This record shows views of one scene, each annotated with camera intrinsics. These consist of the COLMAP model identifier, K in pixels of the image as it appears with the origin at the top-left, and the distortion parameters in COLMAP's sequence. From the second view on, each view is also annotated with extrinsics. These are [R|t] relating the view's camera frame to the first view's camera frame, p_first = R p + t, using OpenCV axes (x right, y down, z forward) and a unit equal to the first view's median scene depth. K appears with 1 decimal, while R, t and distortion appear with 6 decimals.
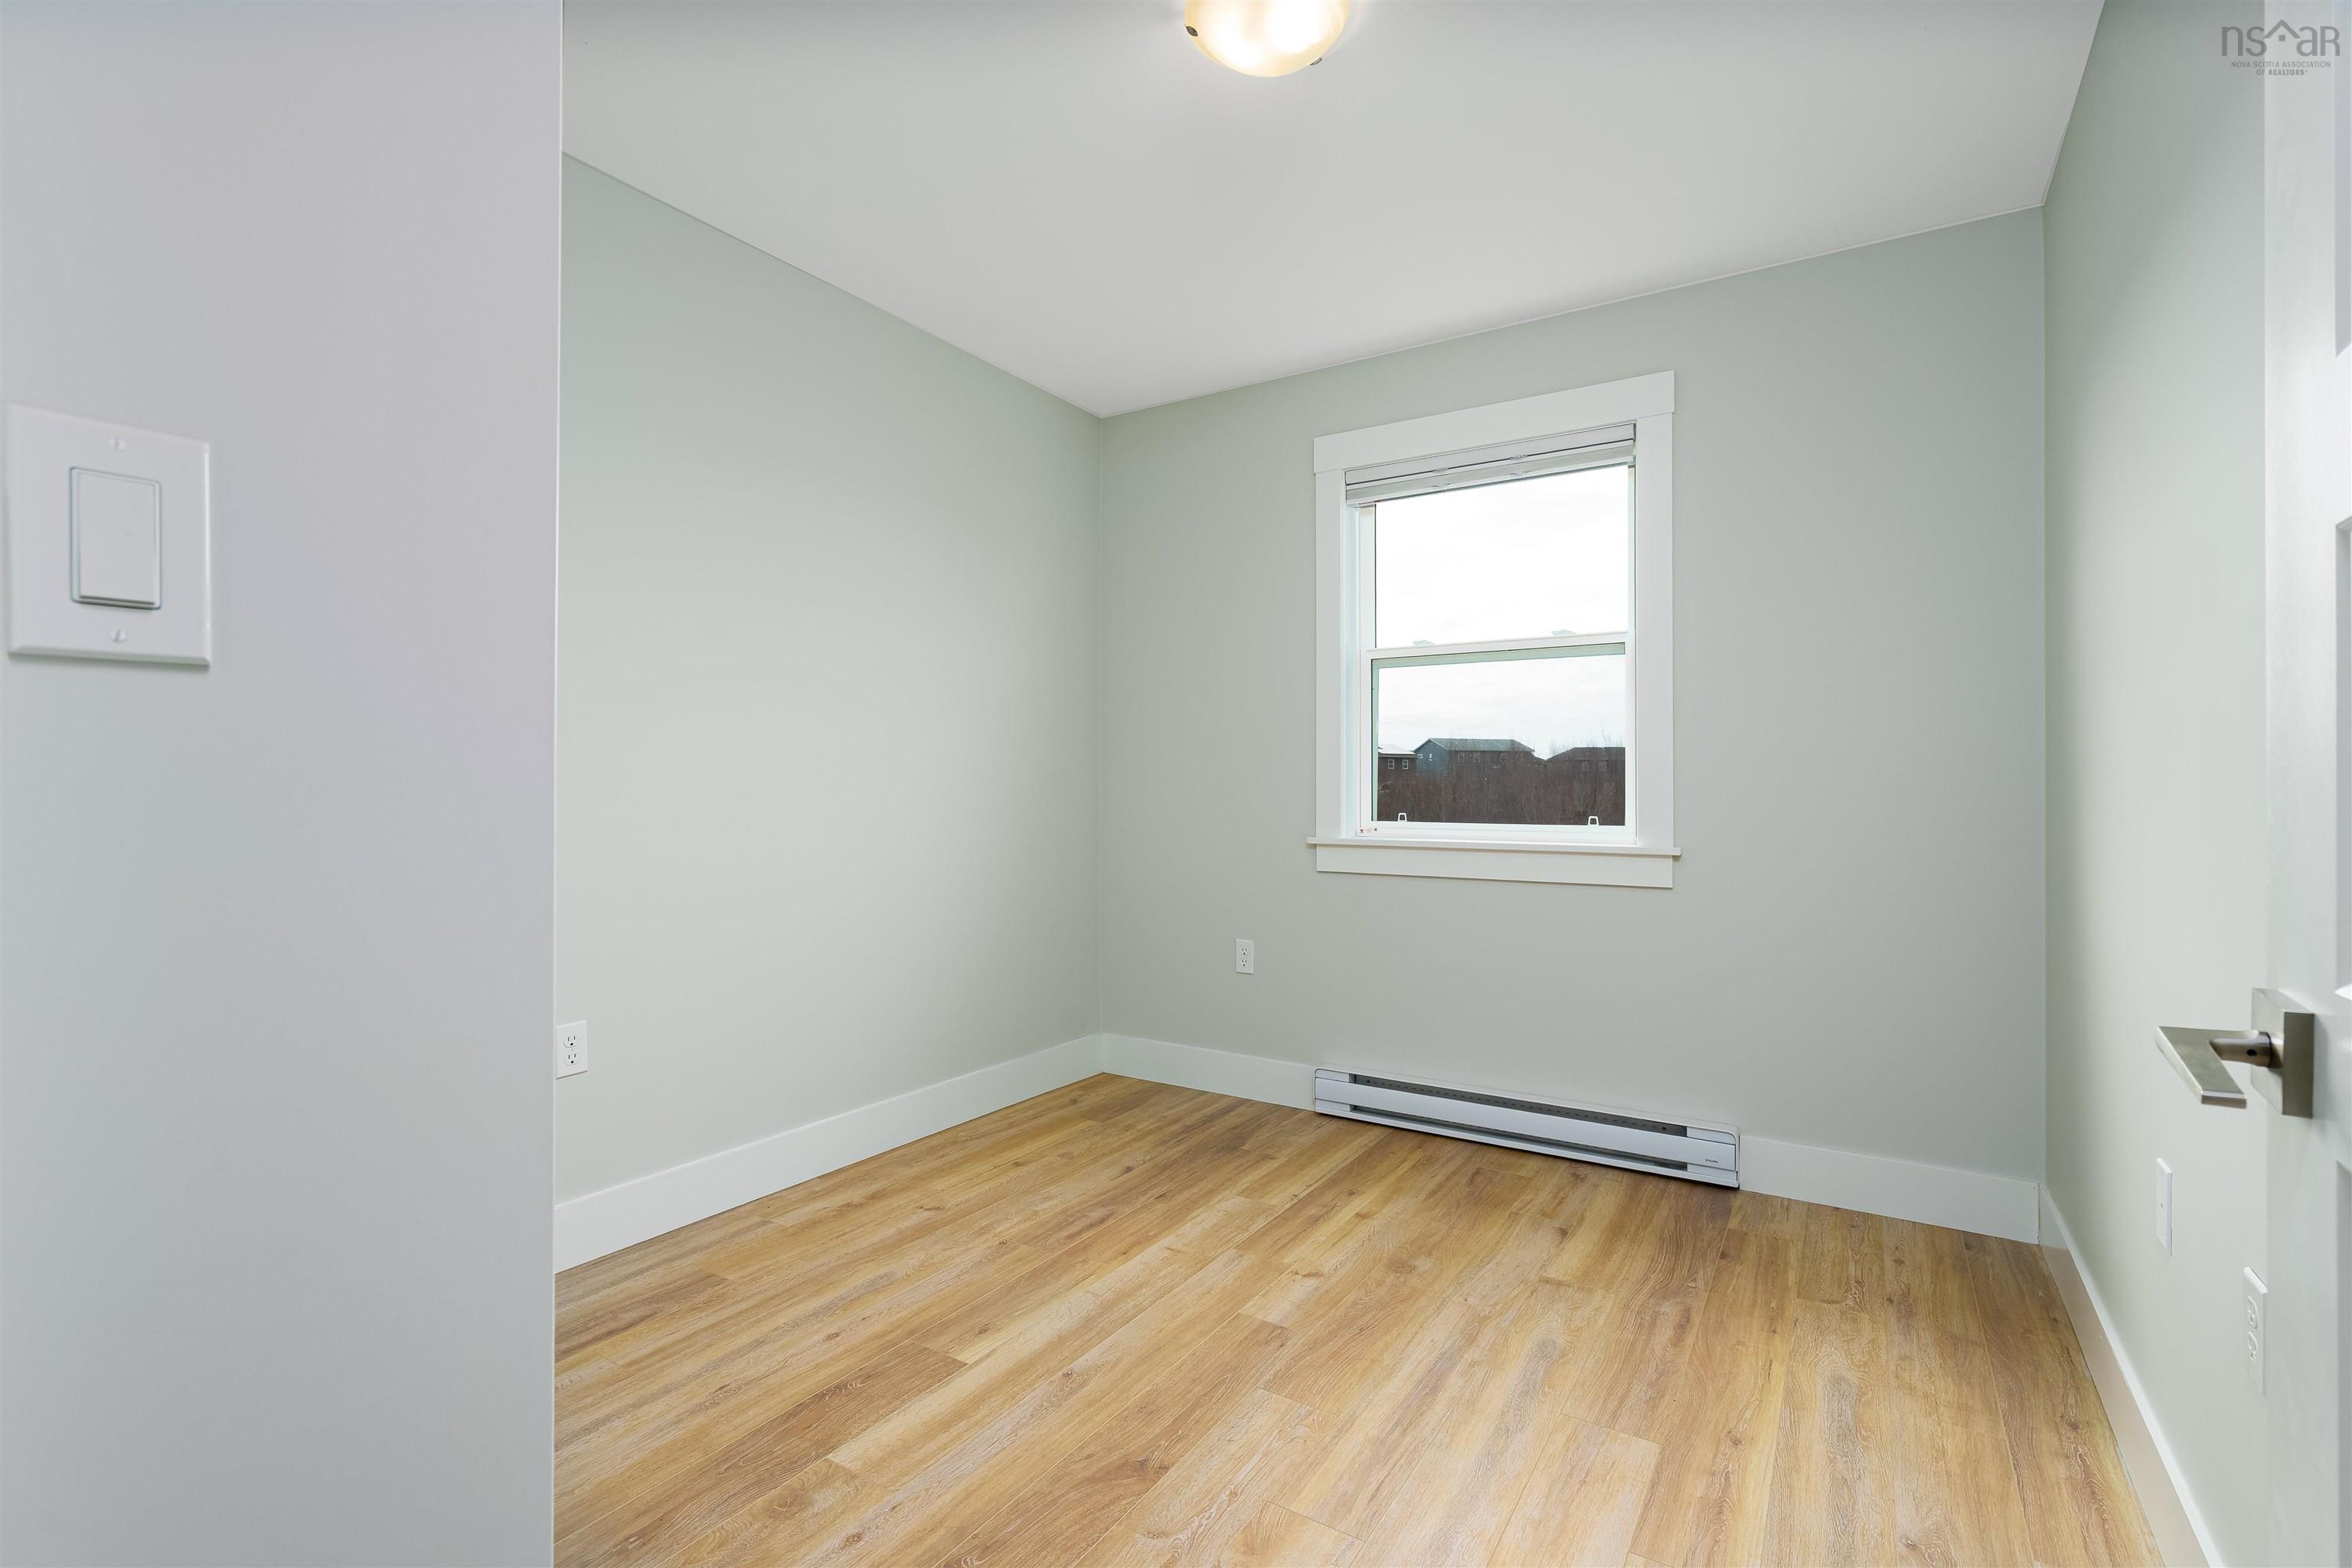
lens RADIAL K [[1057.4, 0, 1176.0], [0, 1057.4, 784.0], [0, 0, 1]] dist [0.000170, -0.000063]
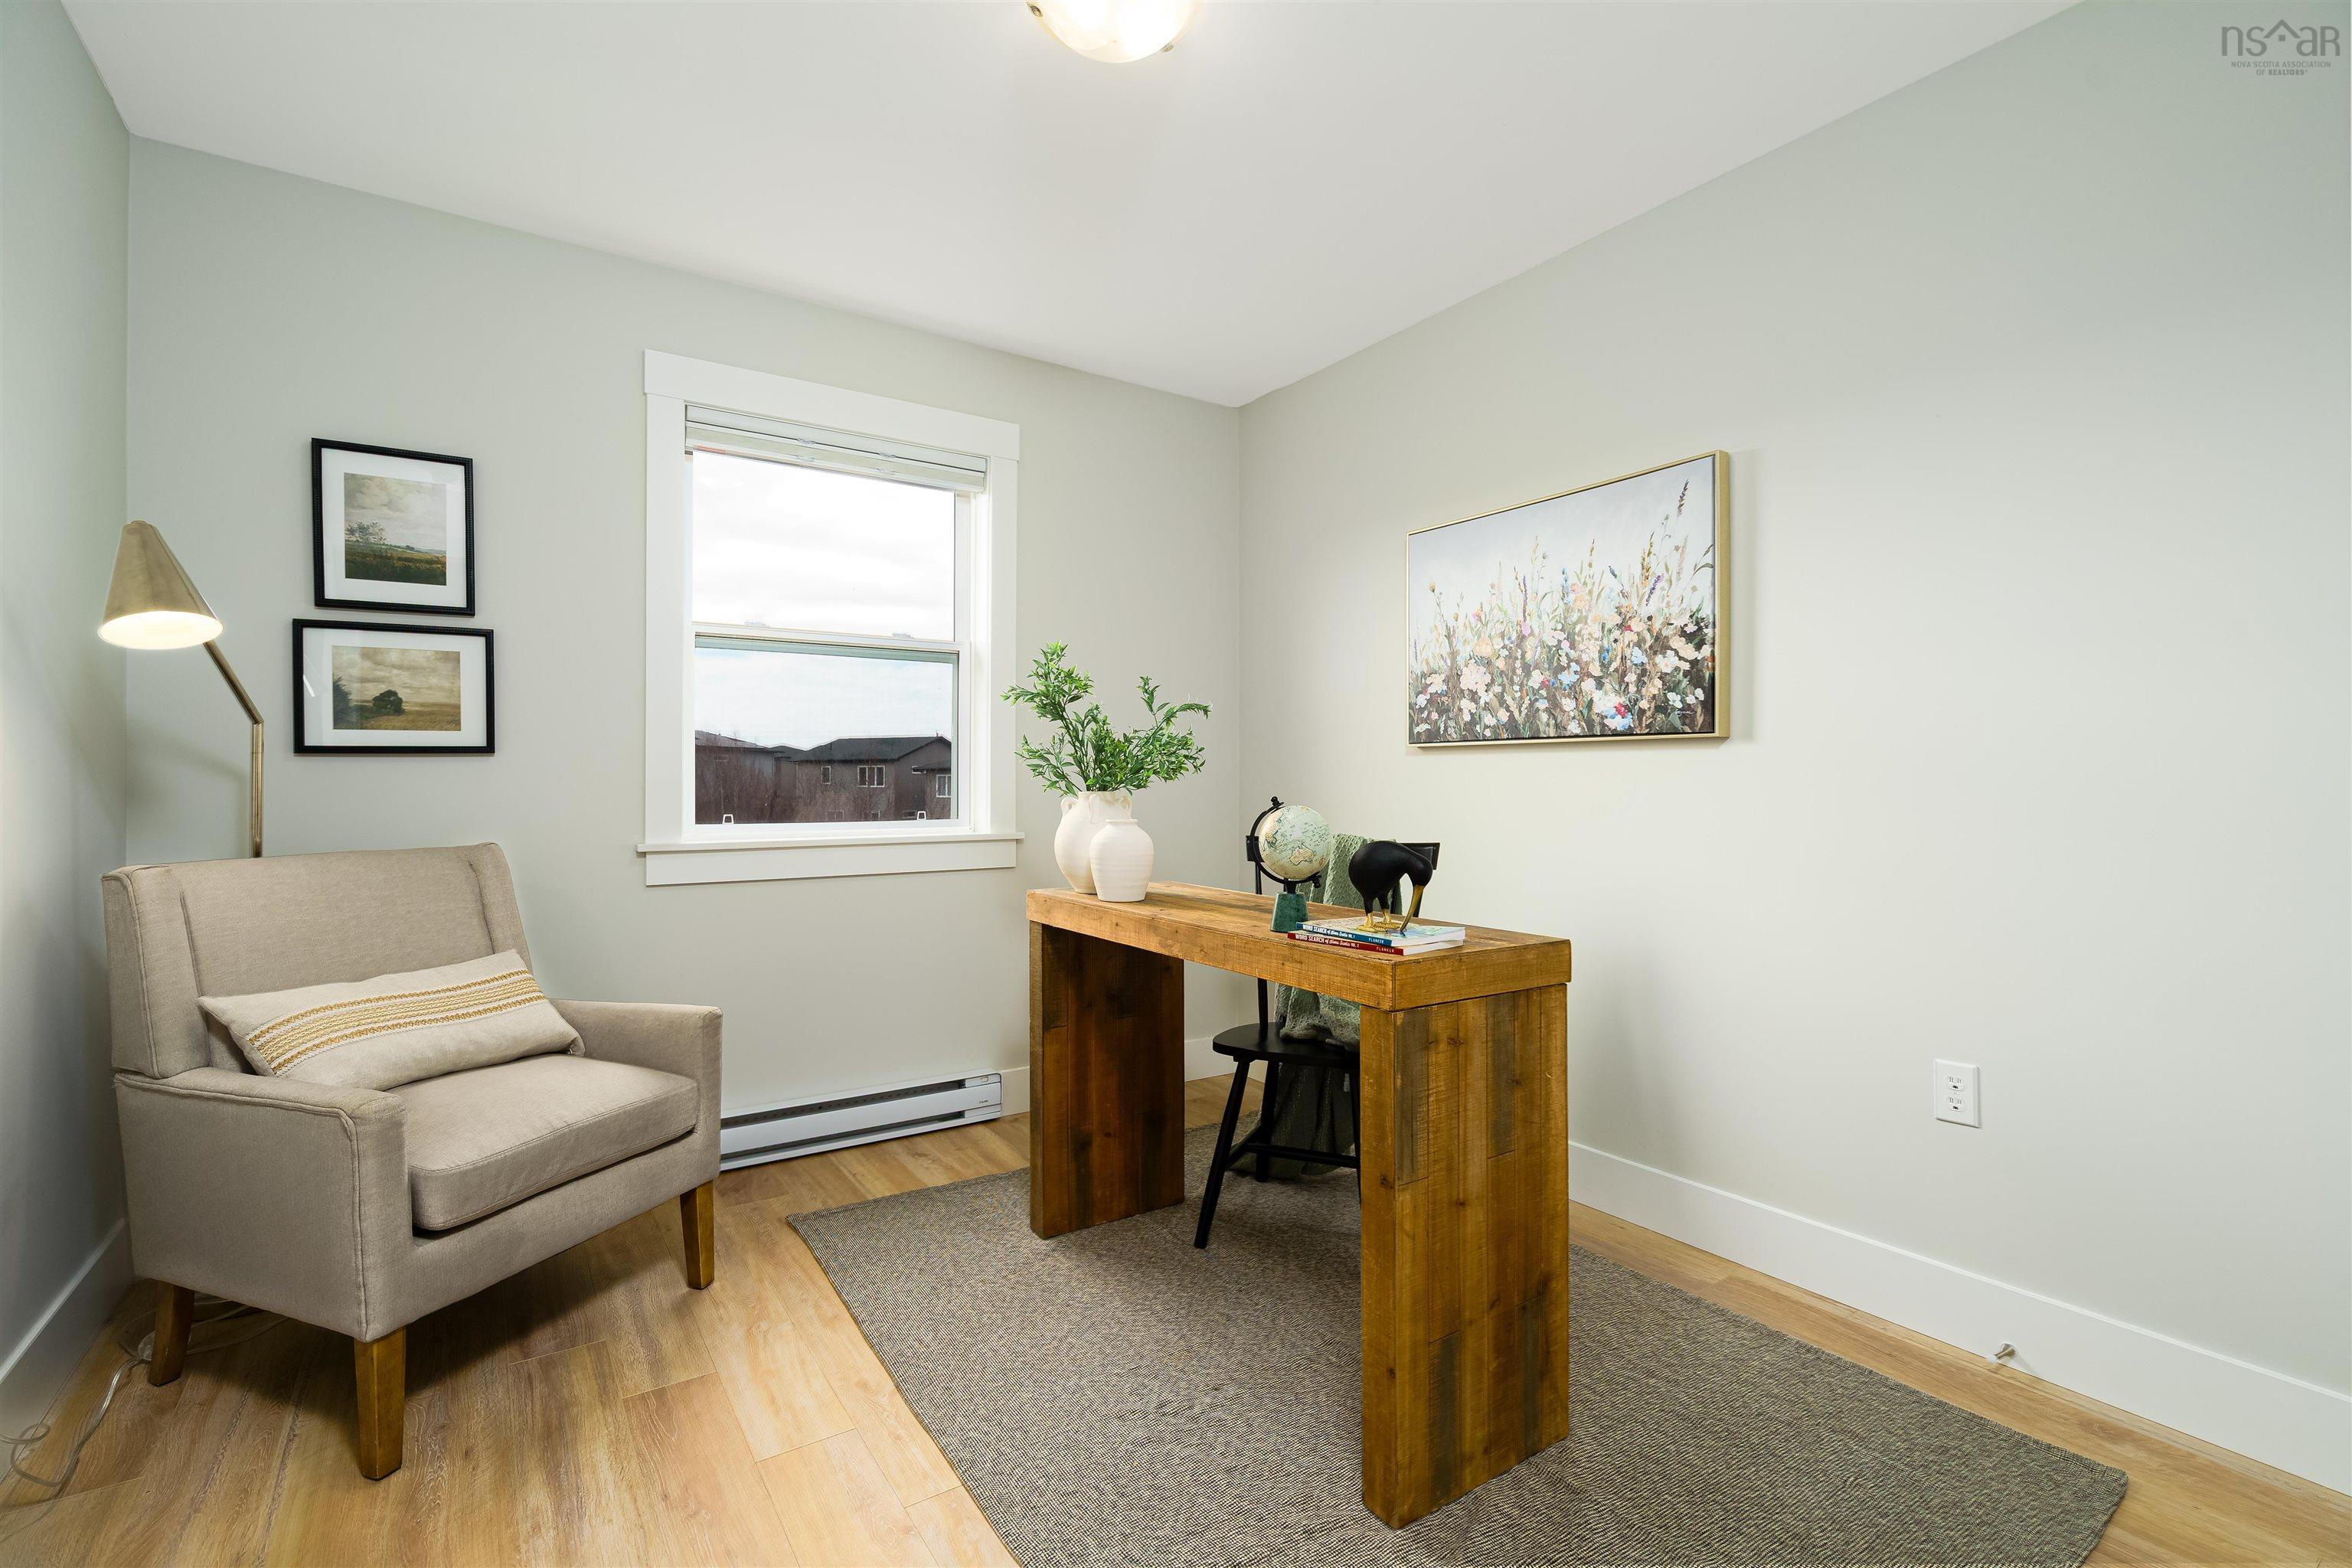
lens RADIAL K [[1057.4, 0, 1176.0], [0, 1057.4, 784.0], [0, 0, 1]] dist [0.000170, -0.000063]
pose [[0.389589, -0.007525, 0.920958, -0.538813], [0.007354, 0.999960, 0.005059, 0.001390], [-0.920959, 0.004802, 0.389629, 0.385655]]
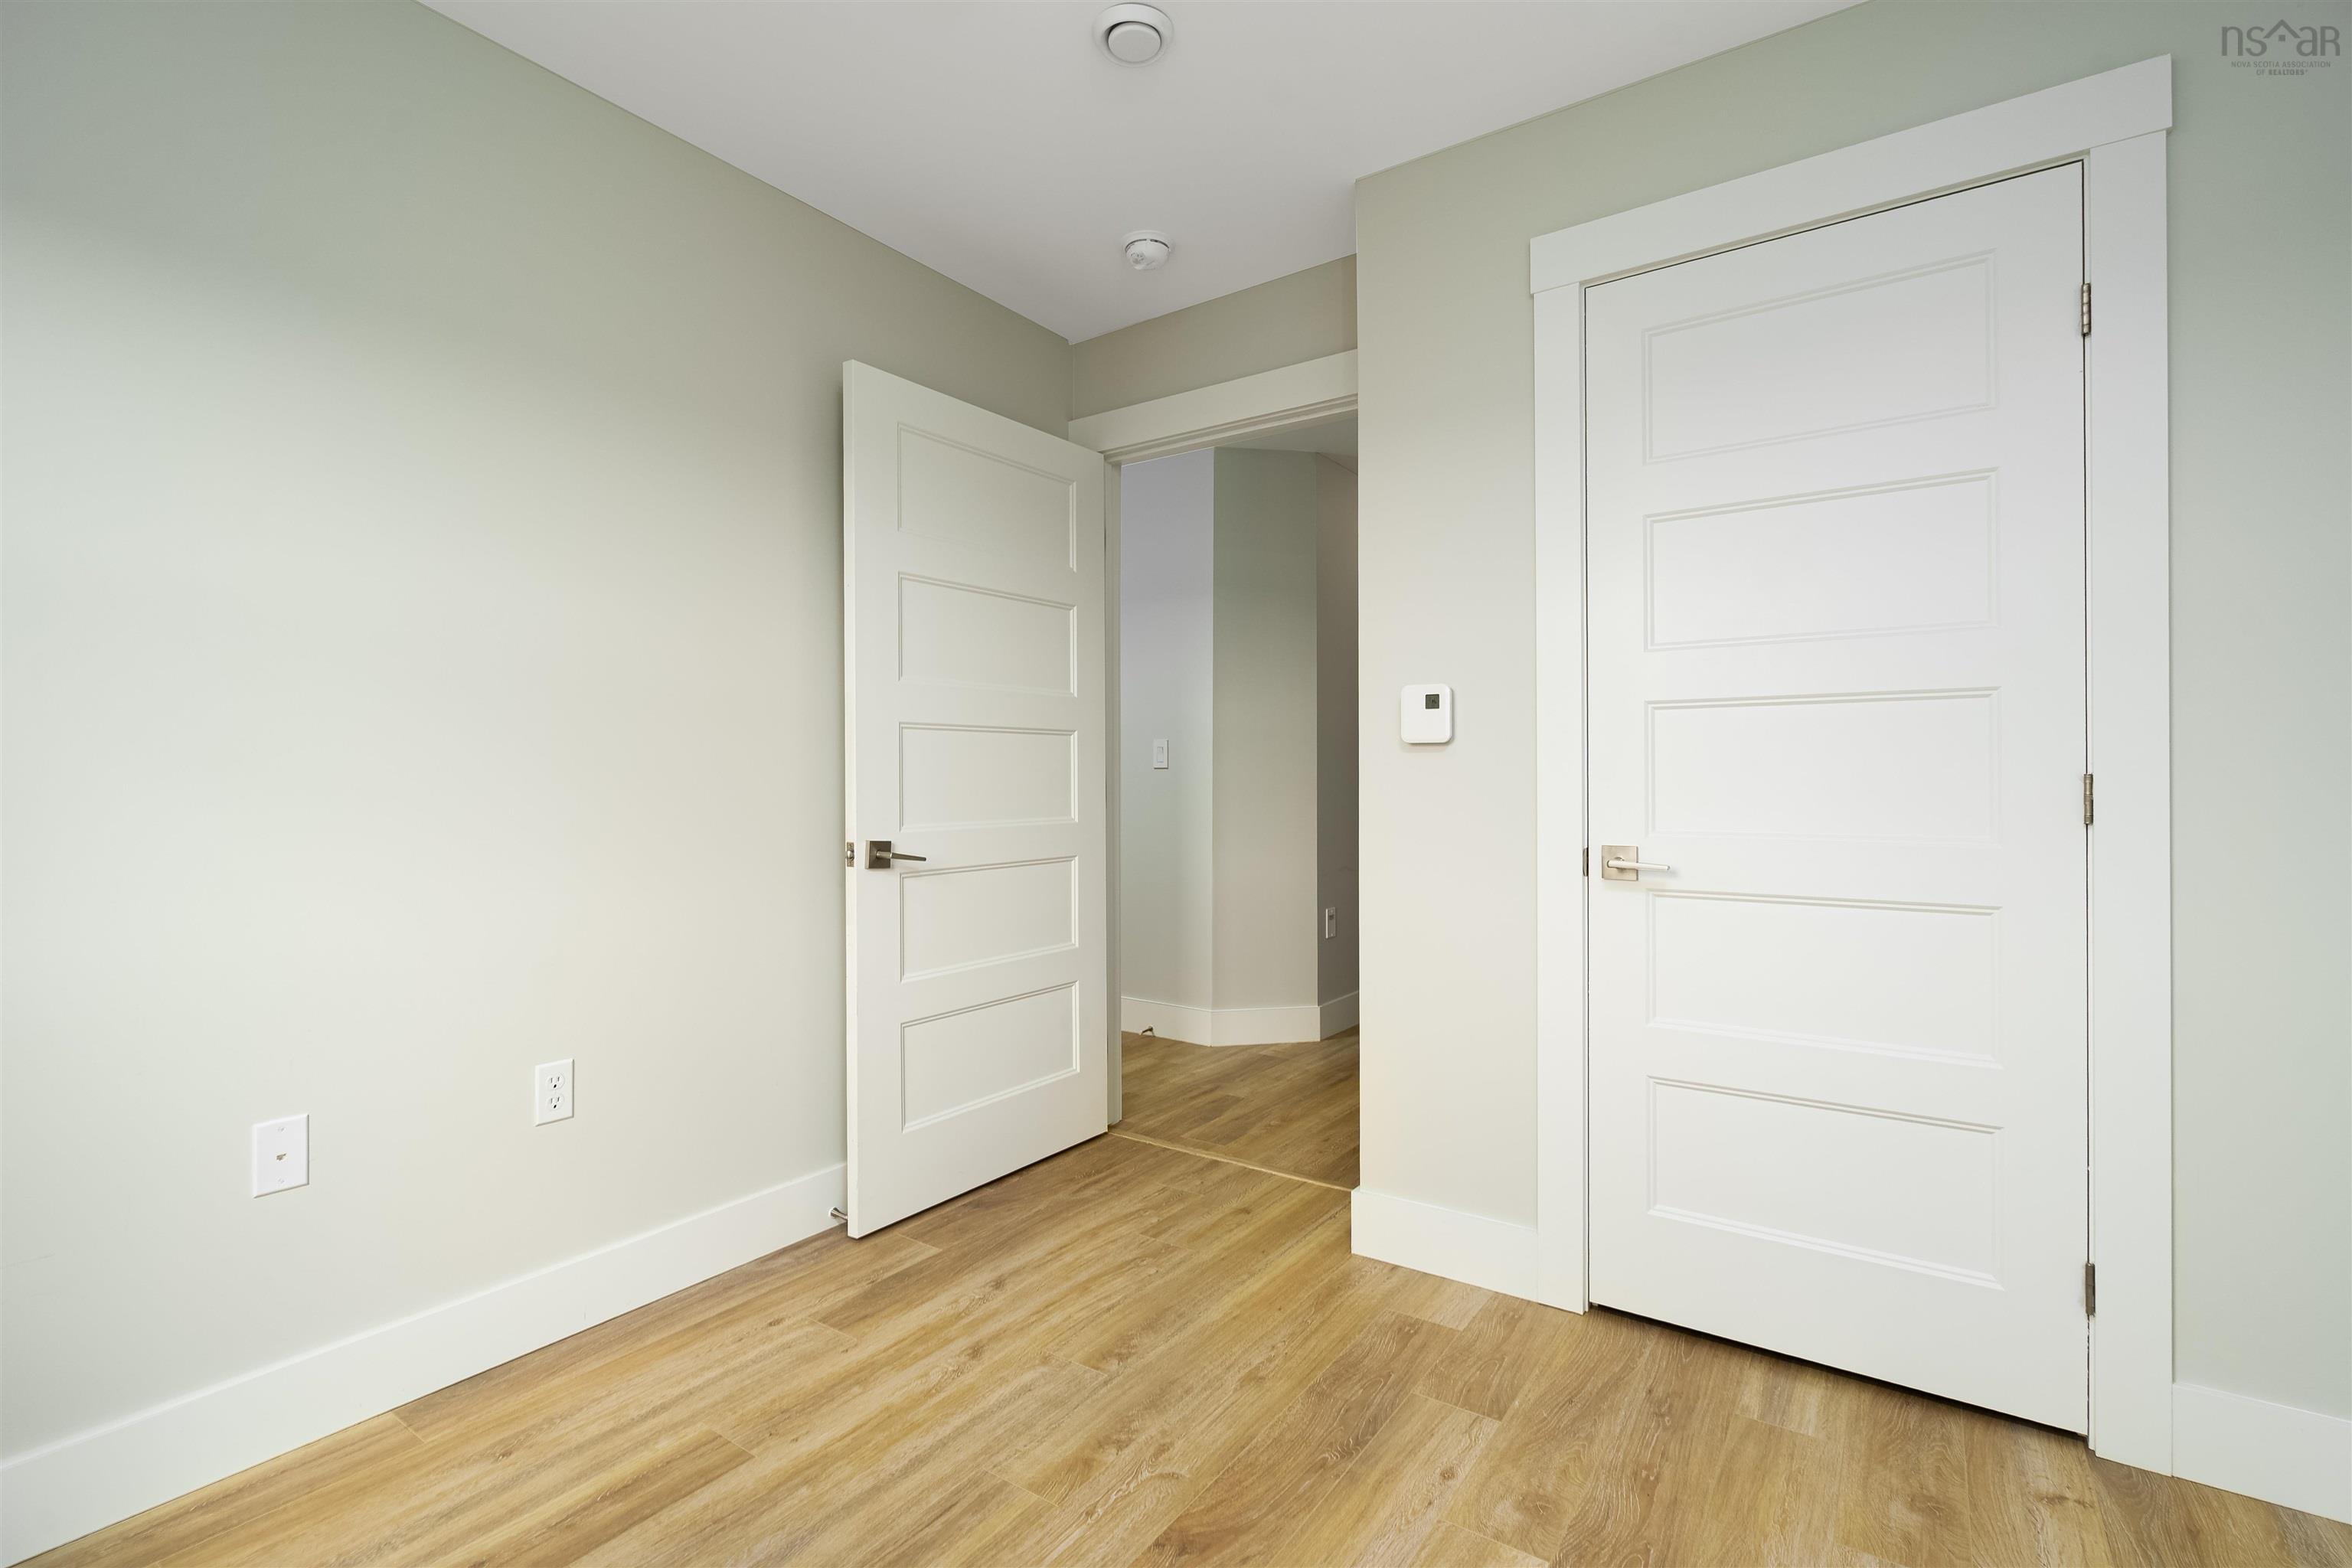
lens RADIAL K [[1057.4, 0, 1176.0], [0, 1057.4, 784.0], [0, 0, 1]] dist [0.000170, -0.000063]
pose [[-0.999355, 0.000158, 0.035916, -0.031677], [0.000405, 0.999976, 0.006869, -0.003307], [-0.035914, 0.006879, -0.999331, 1.036896]]
